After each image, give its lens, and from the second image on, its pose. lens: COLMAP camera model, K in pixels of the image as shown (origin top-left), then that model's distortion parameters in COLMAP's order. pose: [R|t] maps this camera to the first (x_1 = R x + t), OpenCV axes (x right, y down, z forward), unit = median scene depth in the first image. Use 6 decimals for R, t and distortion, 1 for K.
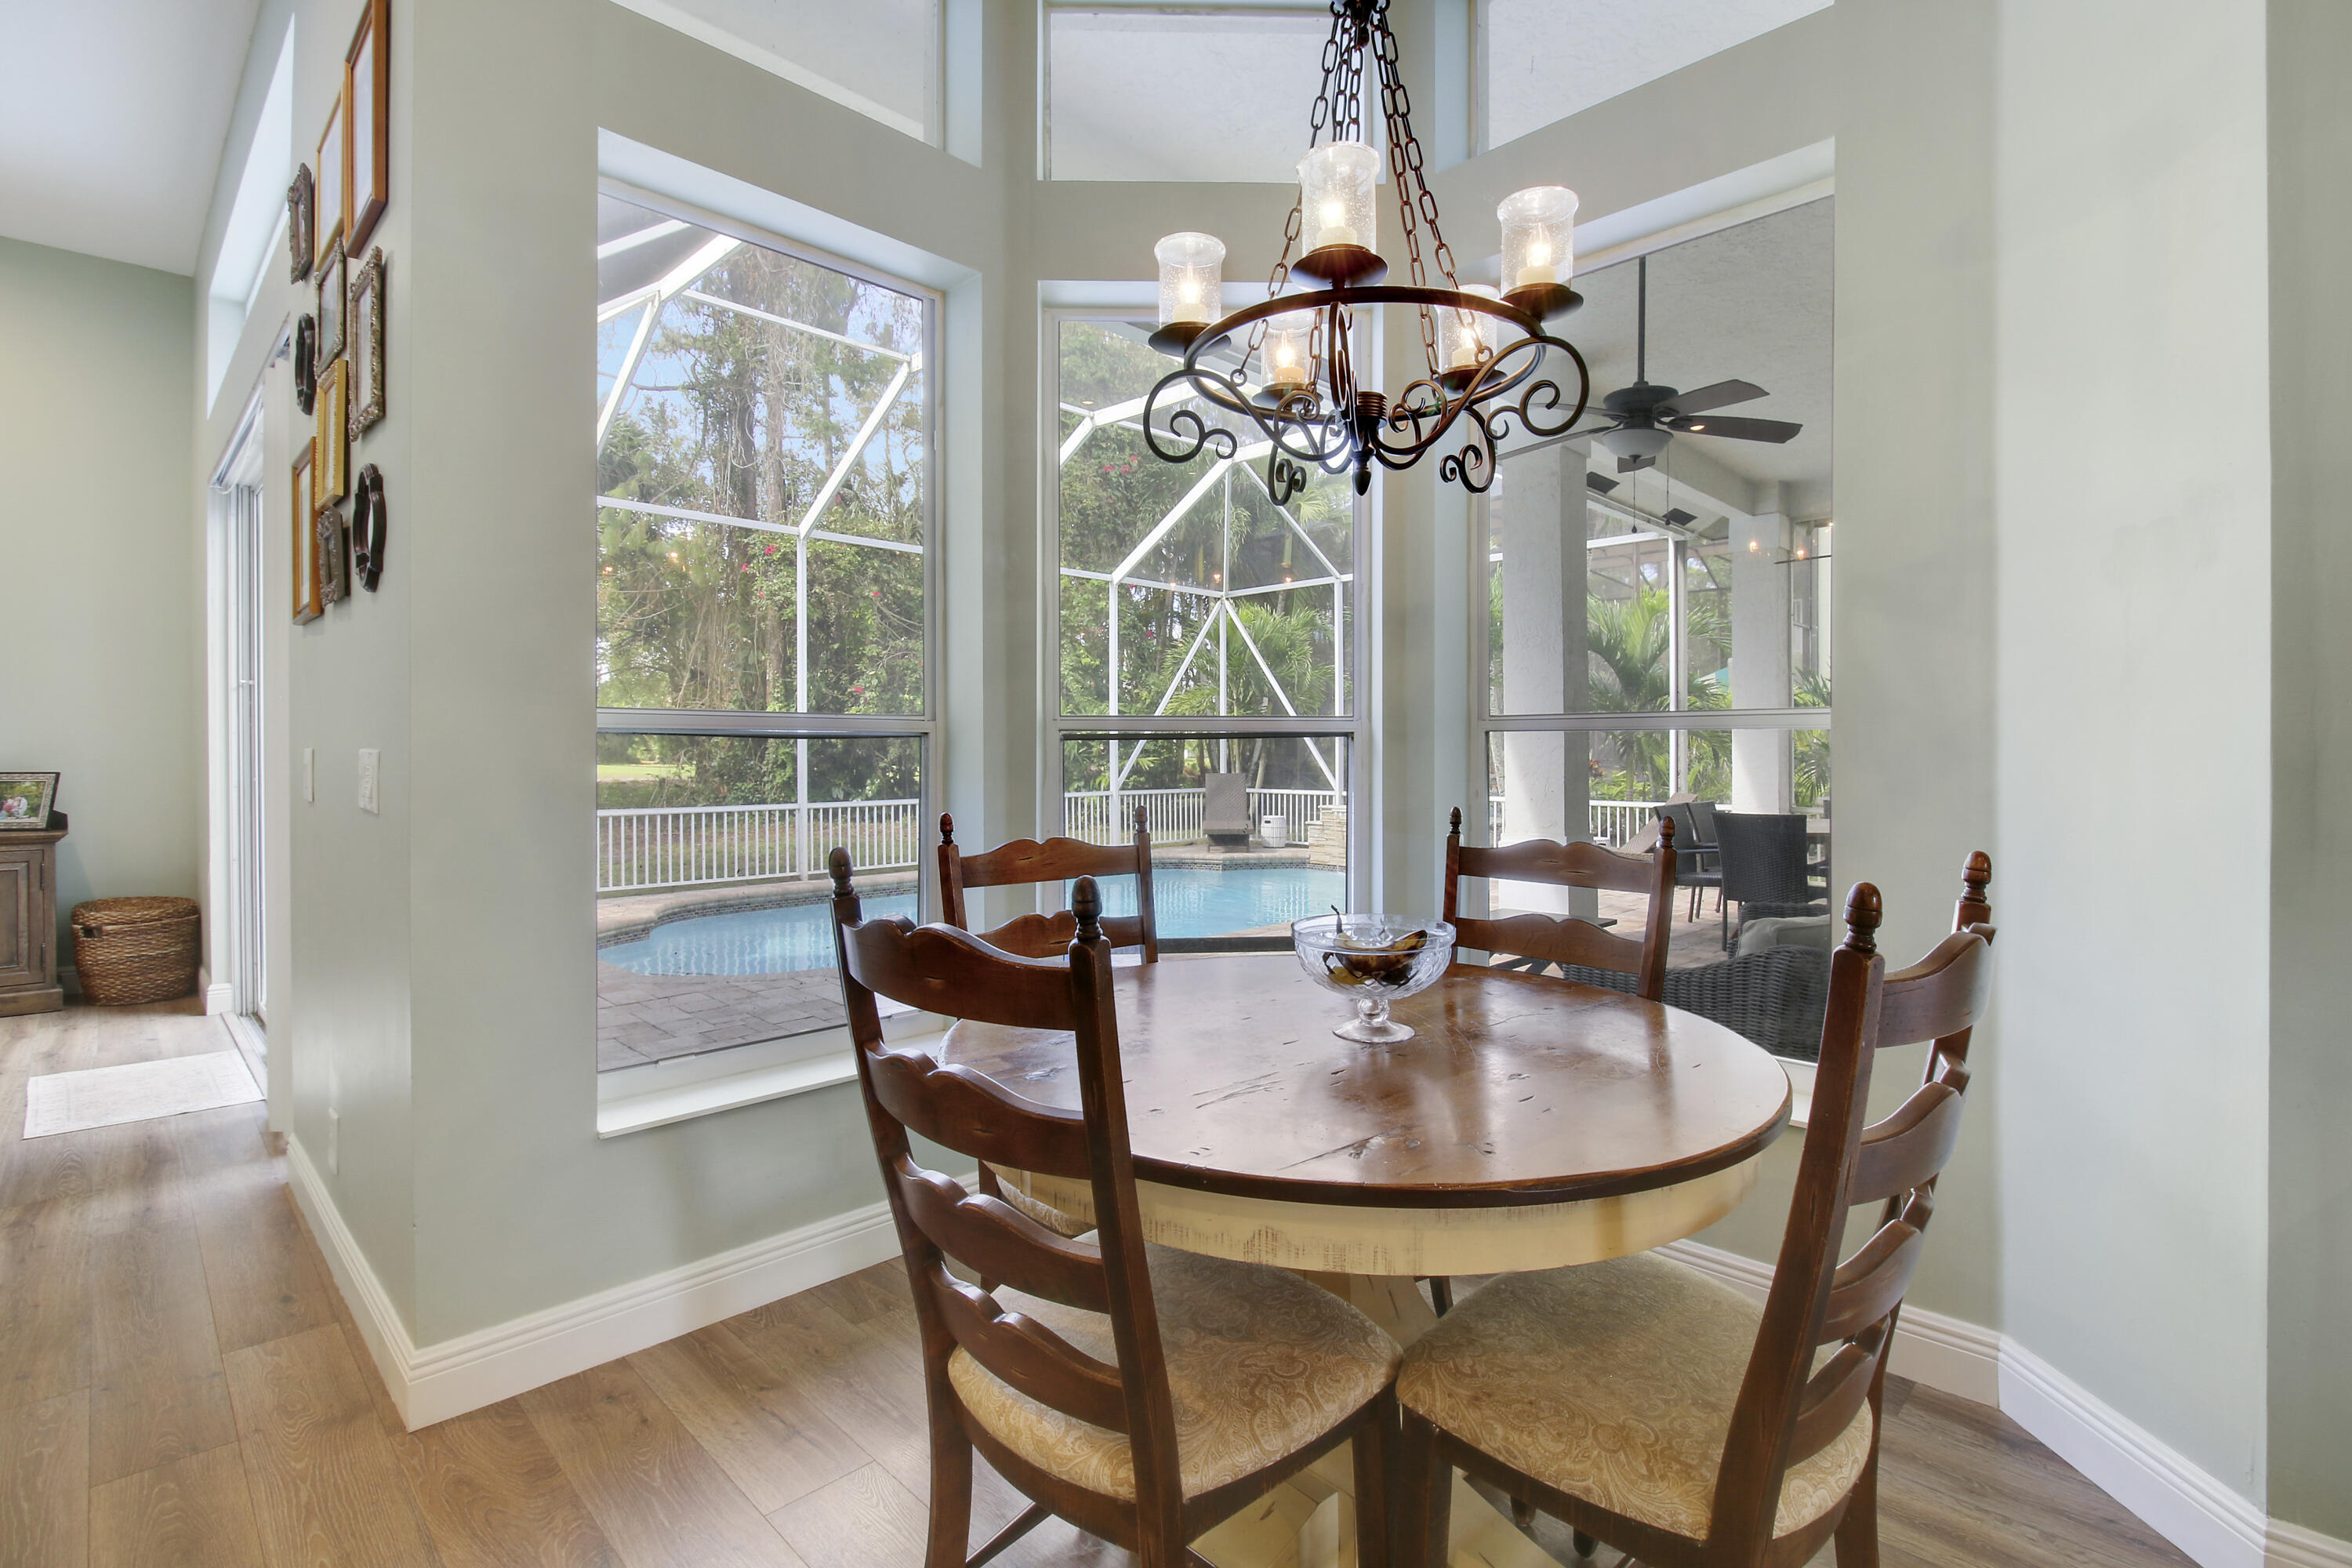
lens RADIAL K [[1087.0, 0, 1192.3], [0, 1087.0, 758.4], [0, 0, 1]] dist [0.003231, -0.013721]
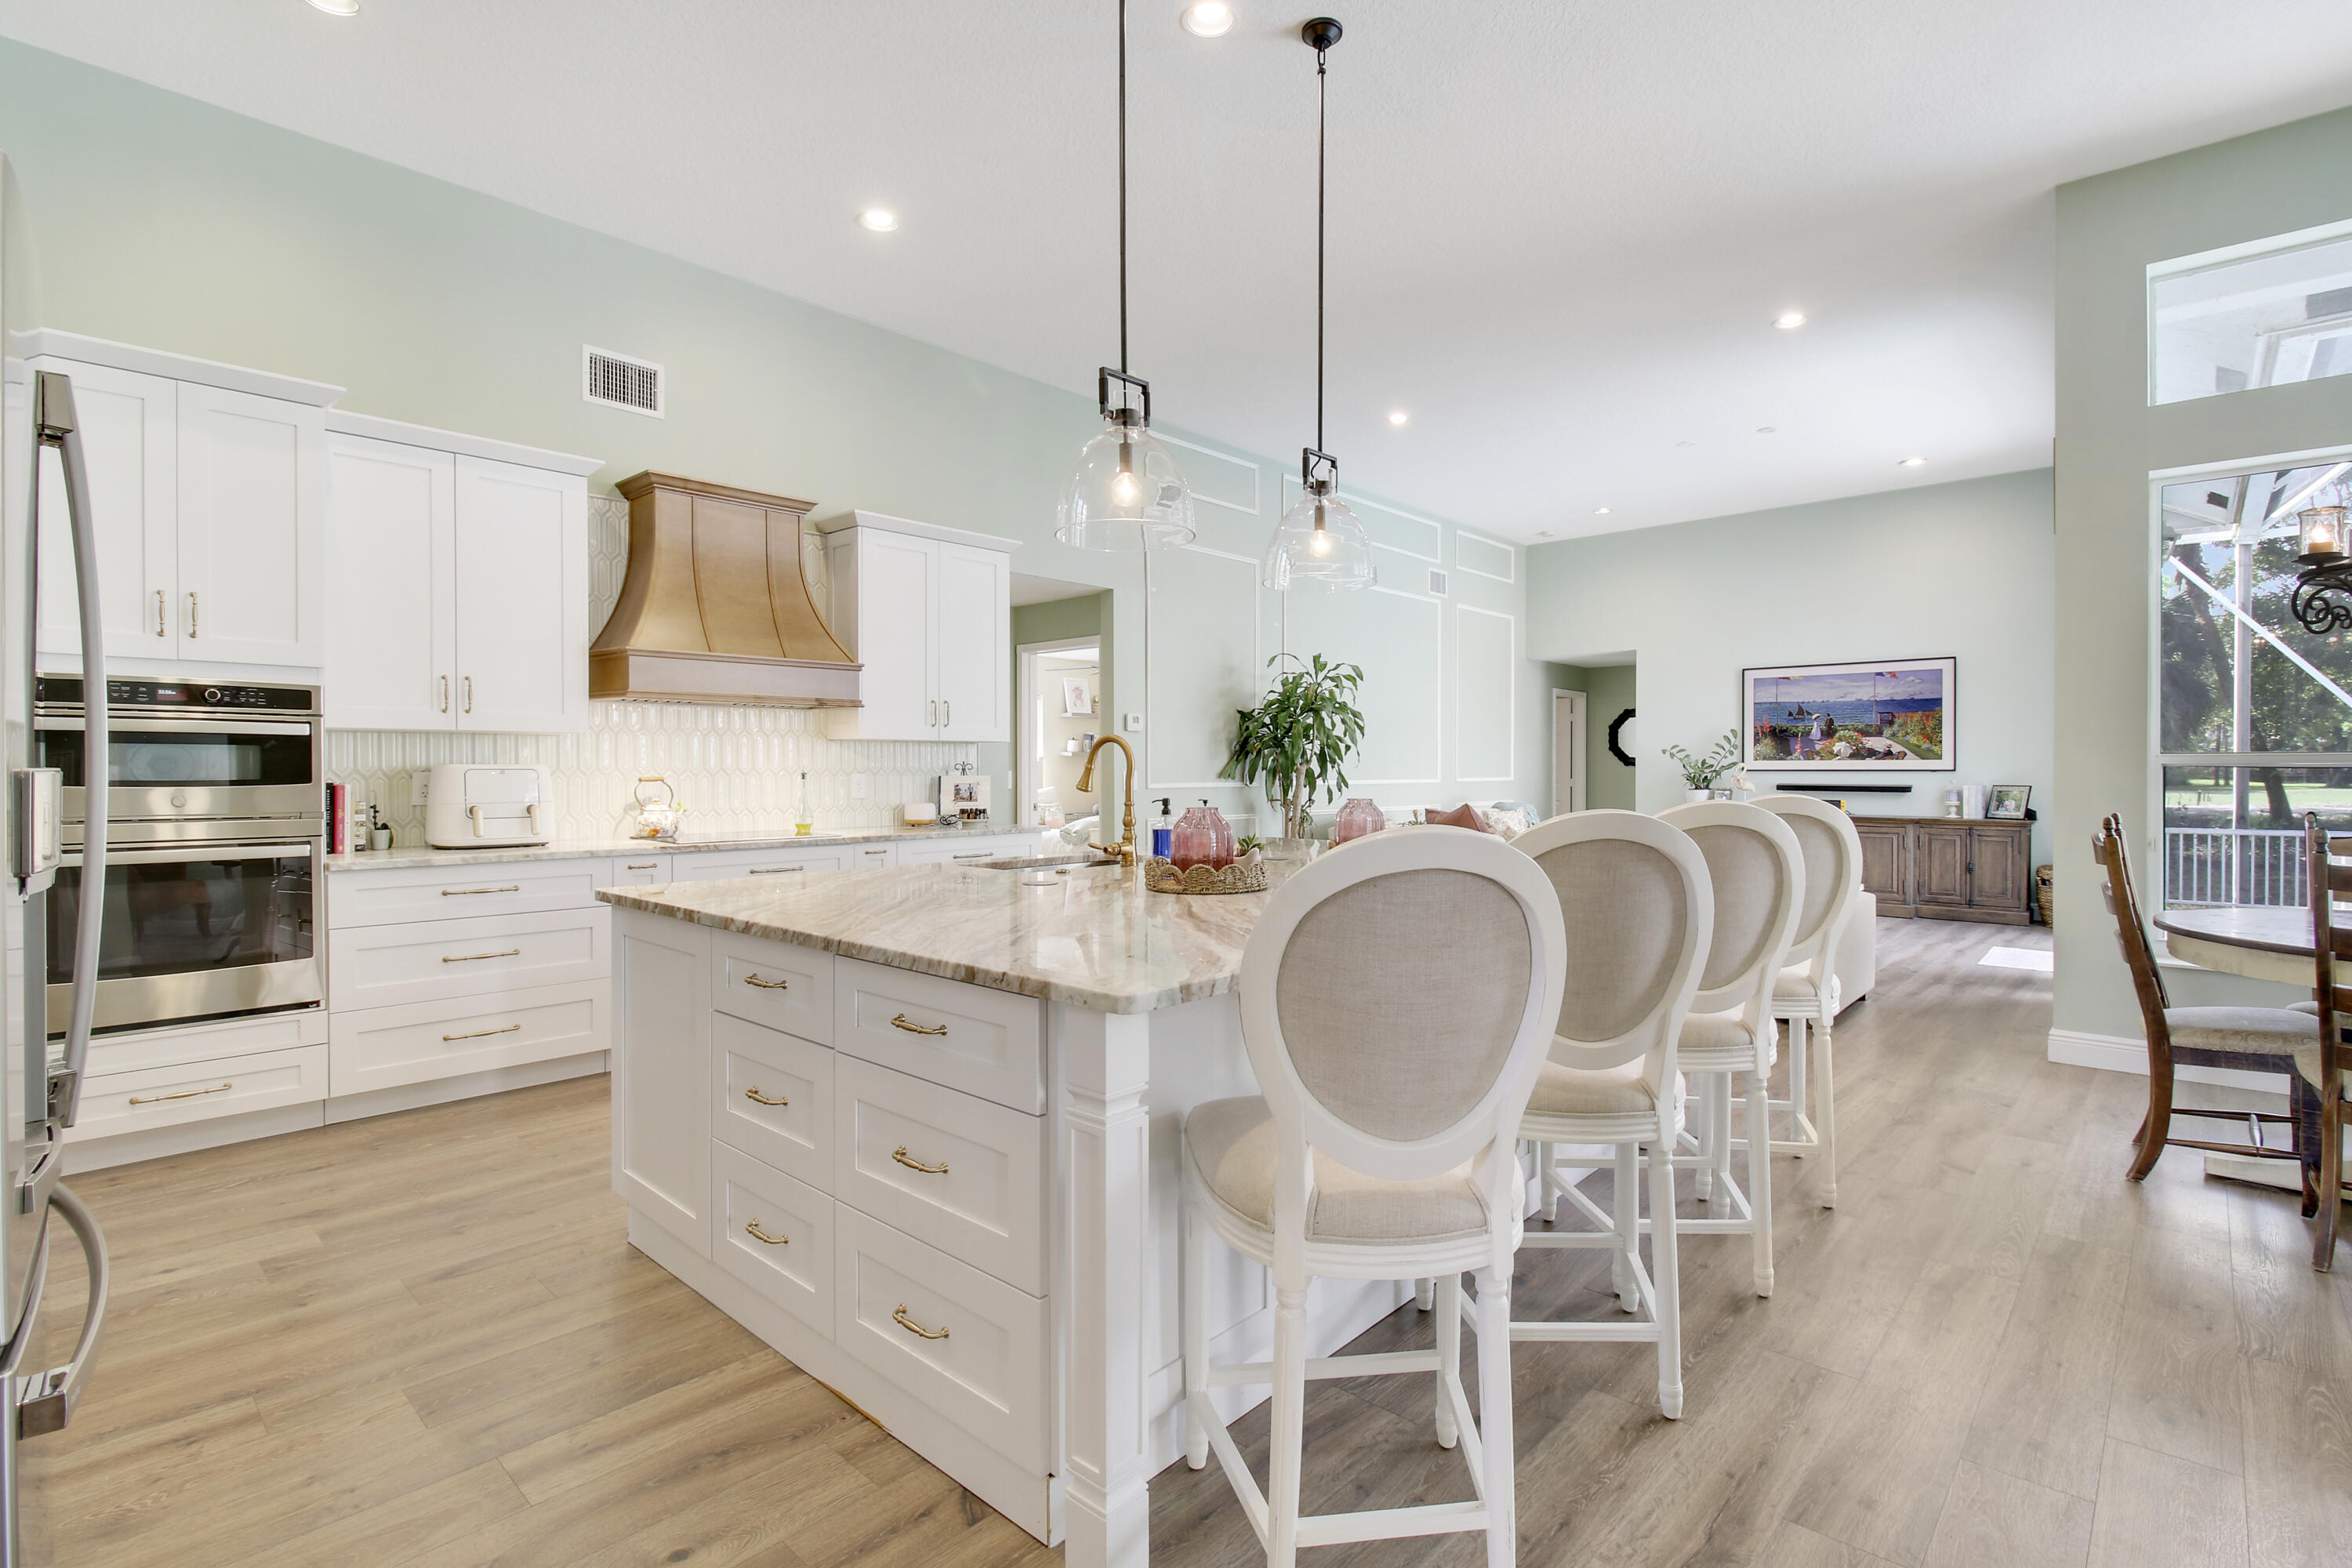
lens RADIAL K [[1091.2, 0, 1231.6], [0, 1091.2, 780.9], [0, 0, 1]] dist [-0.001172, -0.000364]
pose [[0.054627, 0.007733, -0.998477, 0.599005], [-0.004274, 0.999963, 0.007511, -0.002161], [0.998498, 0.003857, 0.054658, -0.356286]]
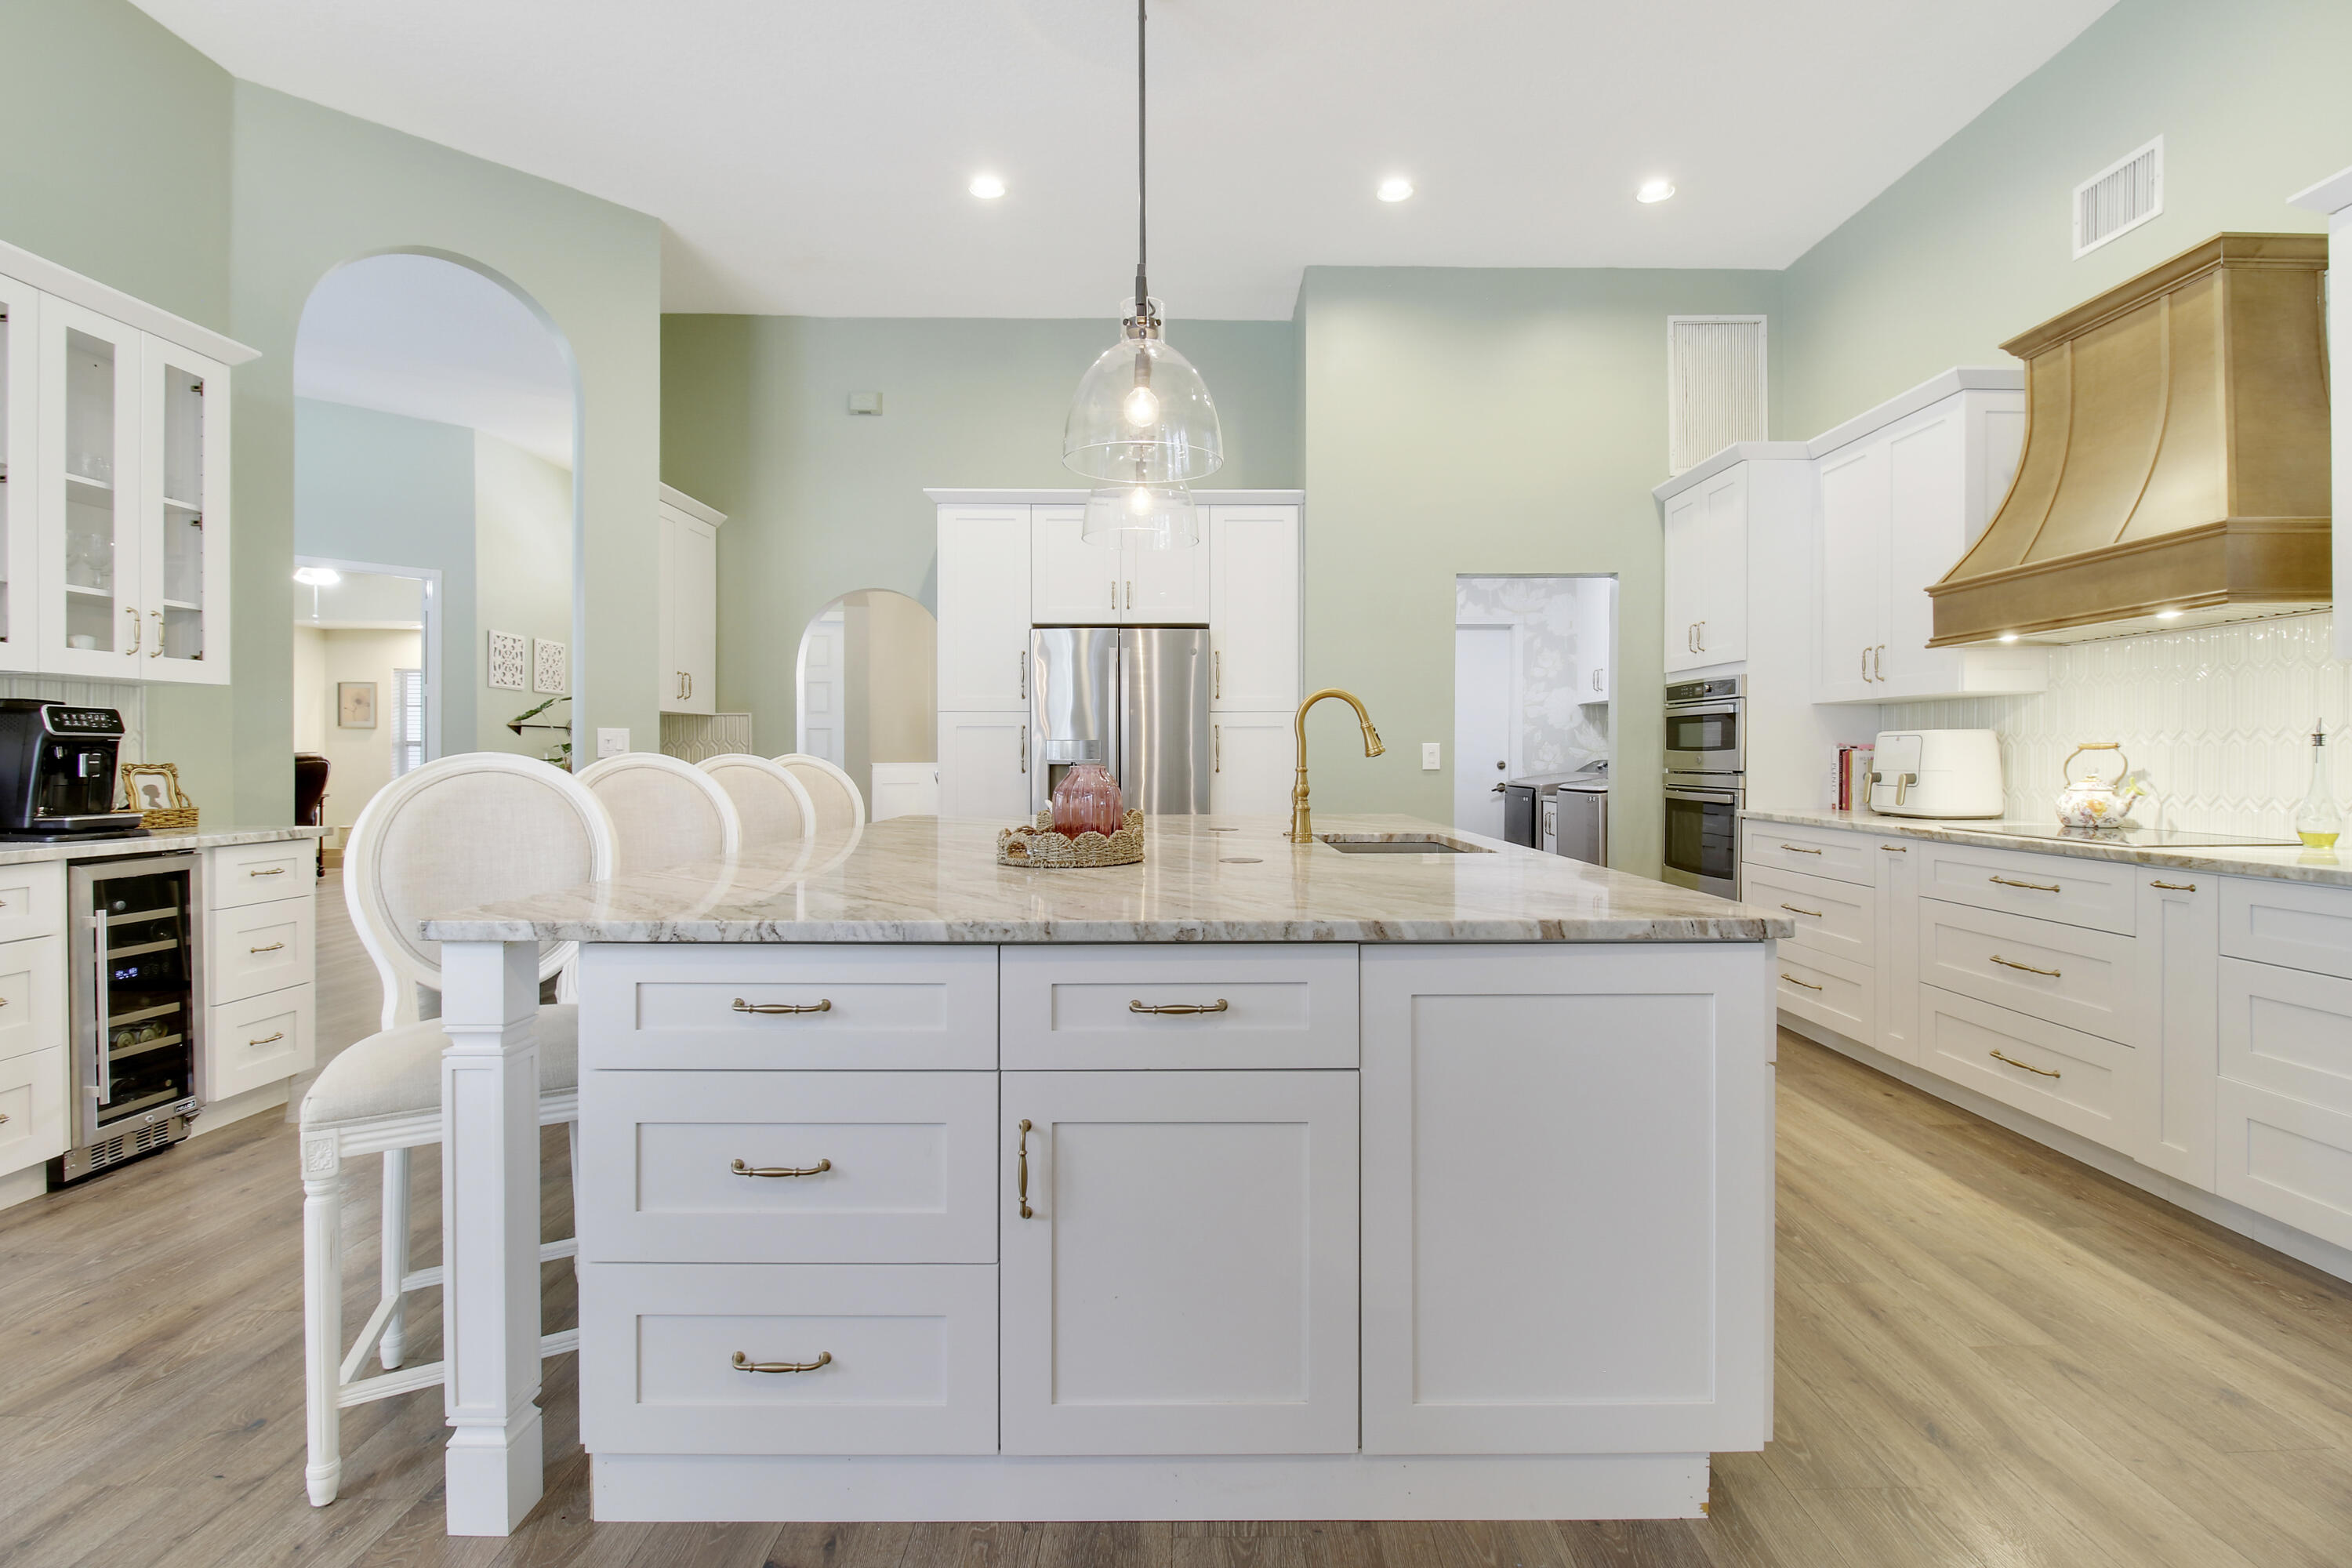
lens RADIAL K [[1087.0, 0, 1192.3], [0, 1087.0, 758.4], [0, 0, 1]] dist [0.003231, -0.013721]
pose [[-0.701398, -0.005808, 0.712746, -0.478576], [0.000439, 0.999963, 0.008580, 0.006895], [-0.712770, 0.006331, -0.701369, 0.074930]]
